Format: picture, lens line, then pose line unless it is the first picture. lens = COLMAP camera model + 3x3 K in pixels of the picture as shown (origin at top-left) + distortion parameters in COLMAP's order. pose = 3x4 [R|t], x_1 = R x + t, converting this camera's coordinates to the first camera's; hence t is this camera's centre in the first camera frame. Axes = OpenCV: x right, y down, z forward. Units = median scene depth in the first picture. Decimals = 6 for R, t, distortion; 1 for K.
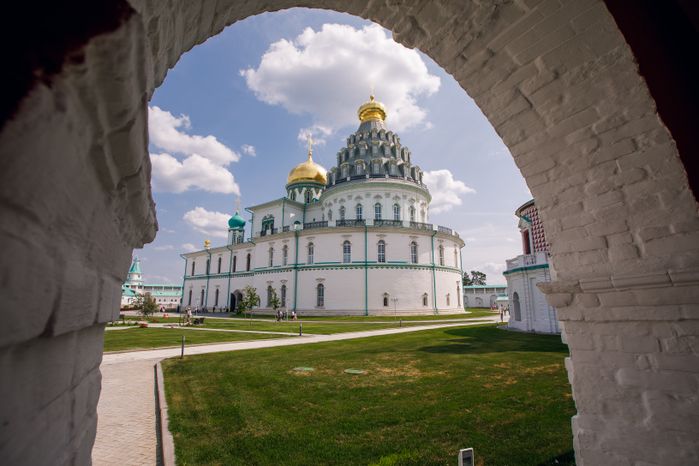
lens RADIAL K [[327.9, 0, 349.5], [0, 327.9, 233.0], [0, 0, 1]] dist [-0.060560, -0.000024]
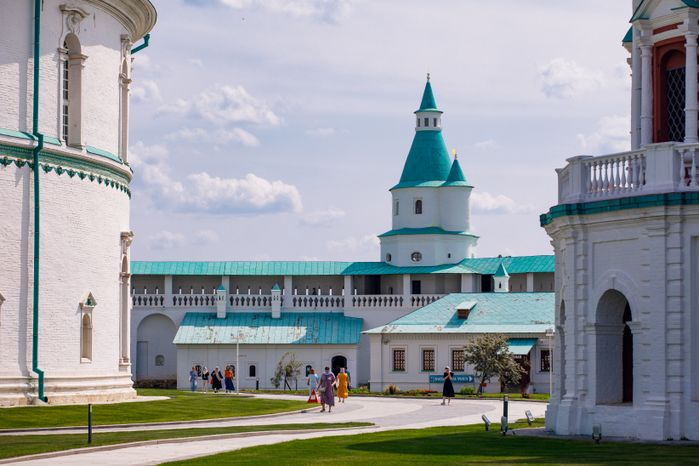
lens RADIAL K [[2089.1, 0, 349.5], [0, 2089.1, 233.0], [0, 0, 1]] dist [0.070375, 0.226750]
pose [[0.850031, 0.033857, 0.525643, -0.212704], [-0.112058, 0.986711, 0.117658, -0.010041], [-0.514674, -0.158916, 0.842530, -0.097228]]
